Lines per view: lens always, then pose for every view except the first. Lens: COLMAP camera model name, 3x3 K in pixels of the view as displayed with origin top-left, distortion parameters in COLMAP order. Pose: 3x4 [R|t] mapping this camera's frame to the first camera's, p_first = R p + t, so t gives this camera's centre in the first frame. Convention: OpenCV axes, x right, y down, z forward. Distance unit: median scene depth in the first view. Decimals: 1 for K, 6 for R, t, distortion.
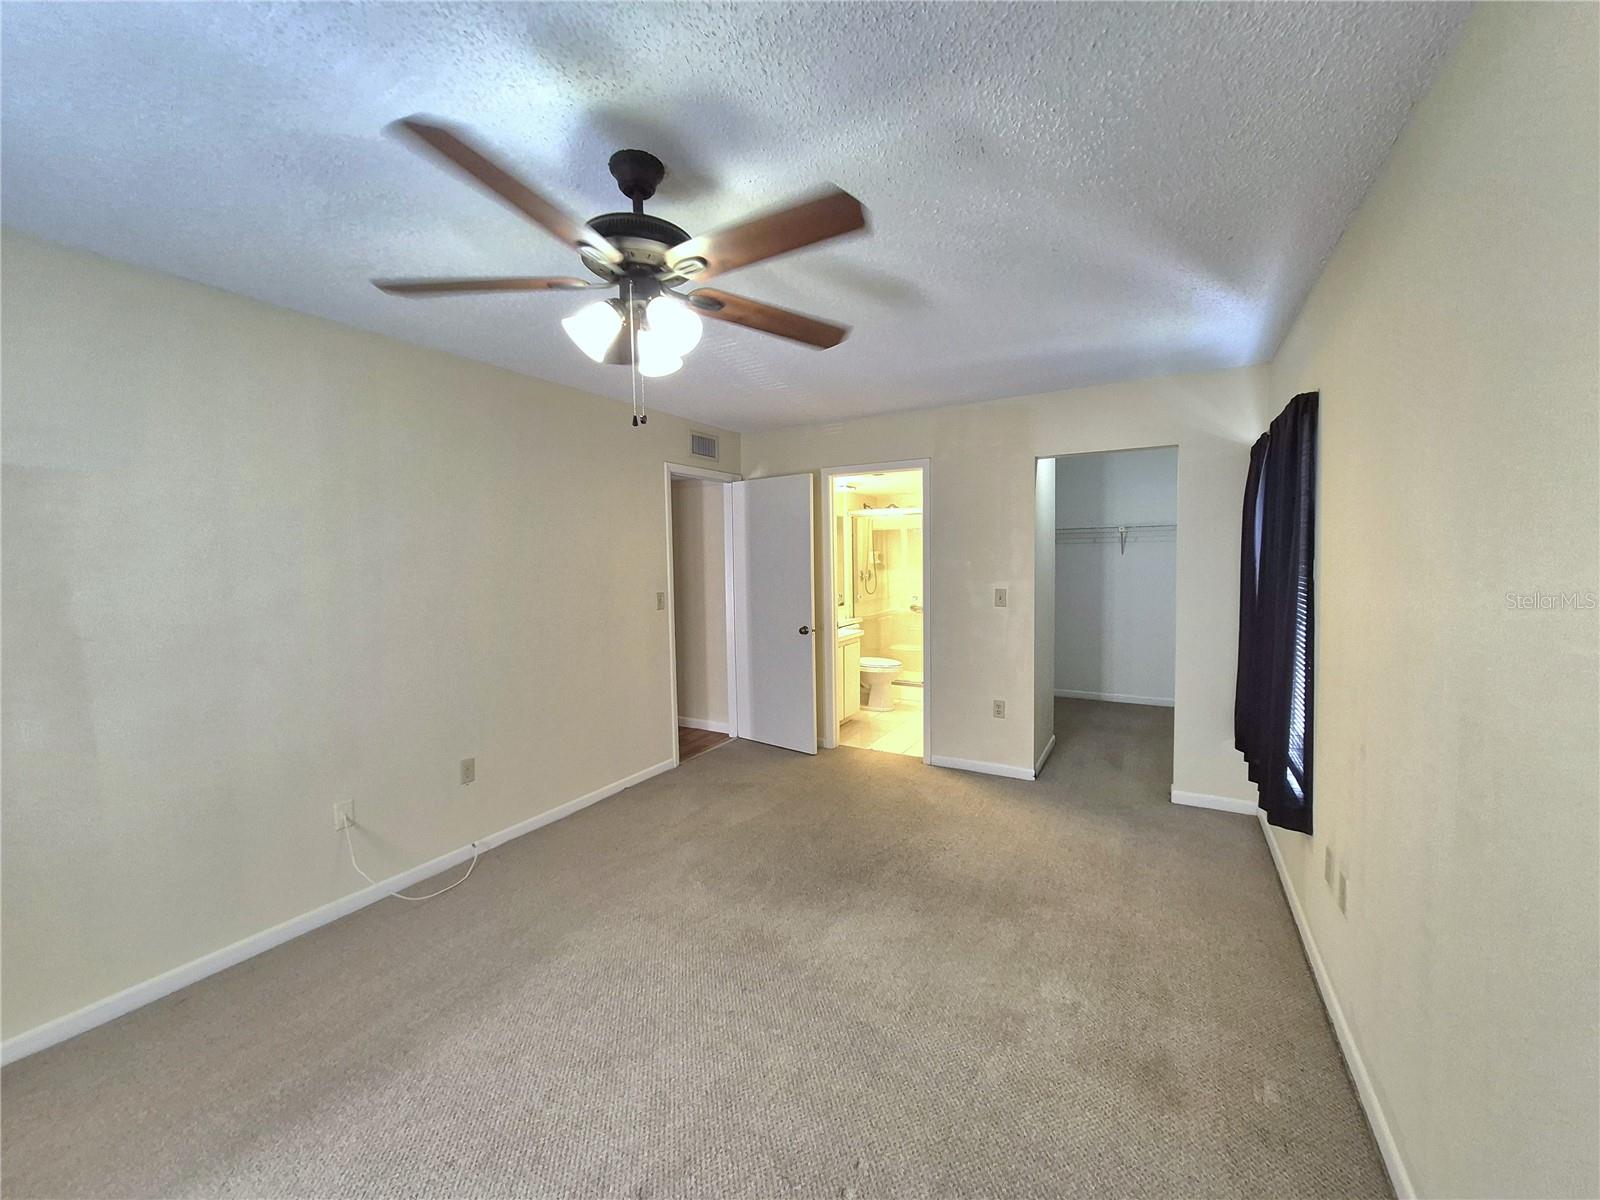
lens RADIAL K [[631.4, 0, 797.7], [0, 631.4, 595.2], [0, 0, 1]] dist [-0.007222, -0.000104]
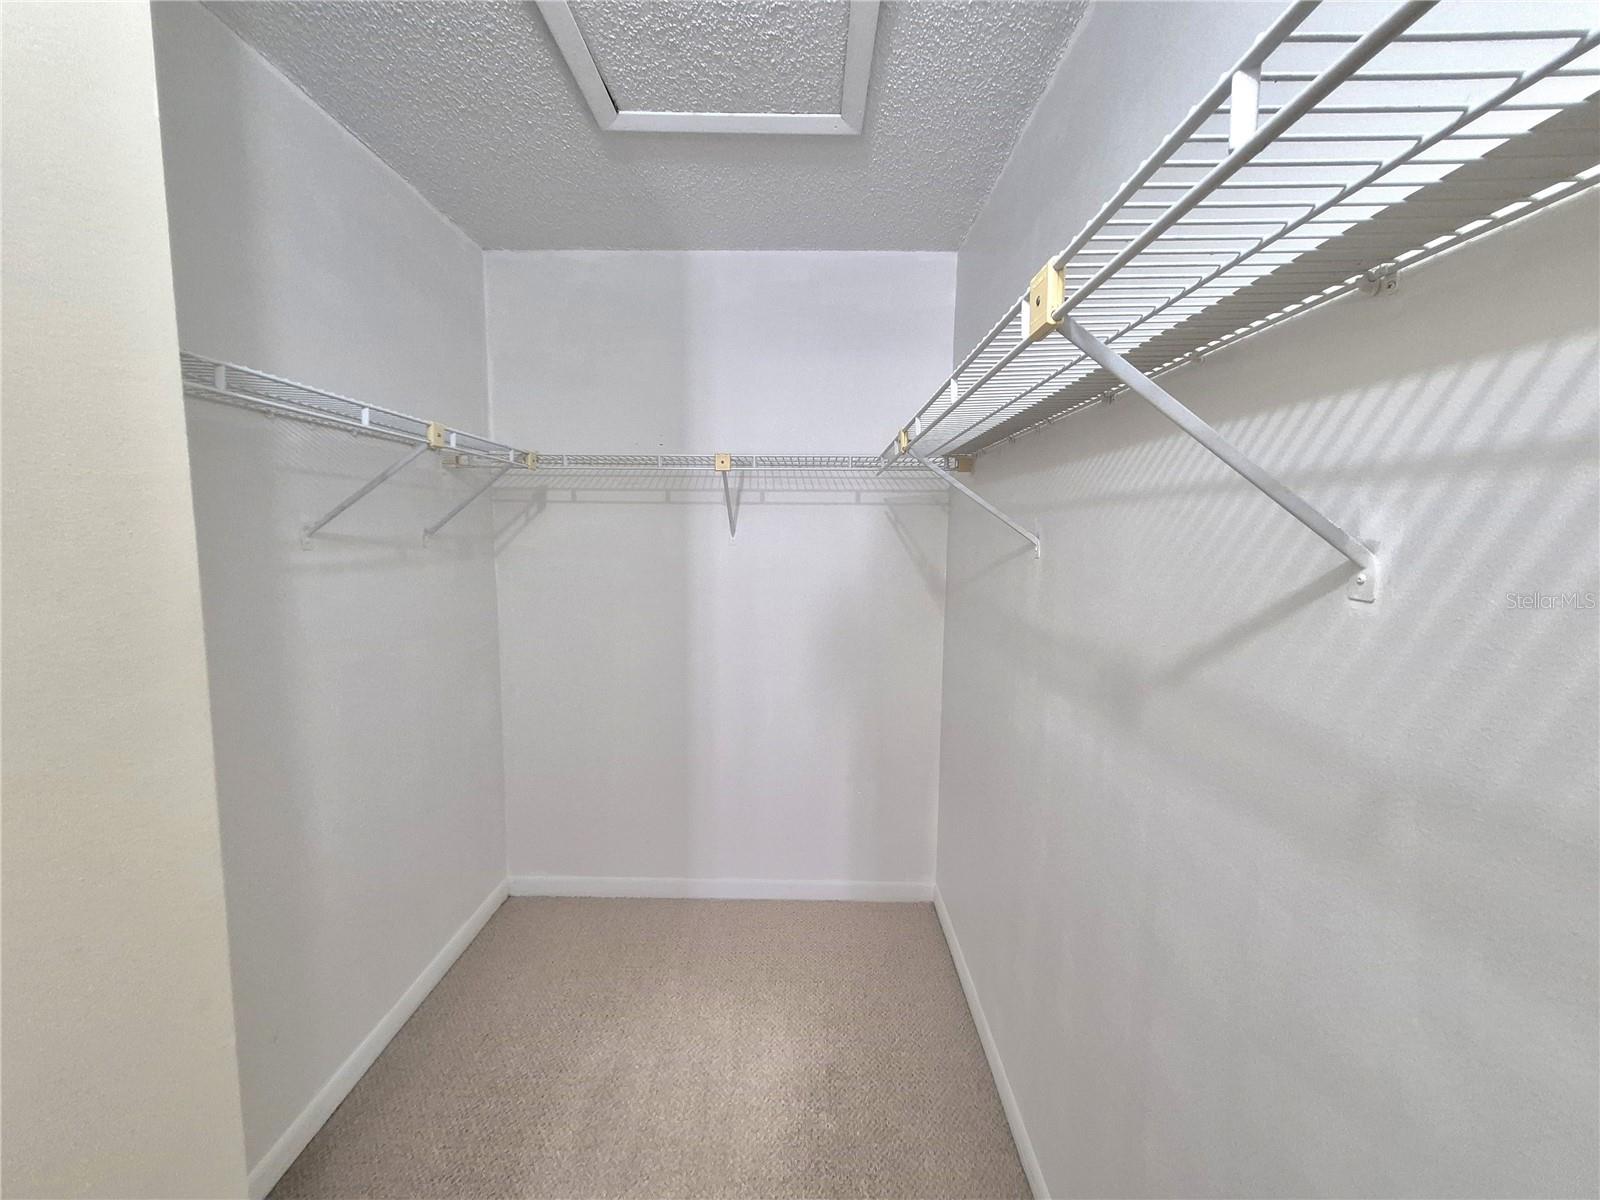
lens RADIAL K [[631.4, 0, 797.7], [0, 631.4, 595.2], [0, 0, 1]] dist [-0.007222, -0.000104]
pose [[0.878715, -0.030416, 0.476377, 0.289977], [0.011786, 0.999046, 0.042048, -0.033993], [-0.477201, -0.031333, 0.878235, 0.505611]]
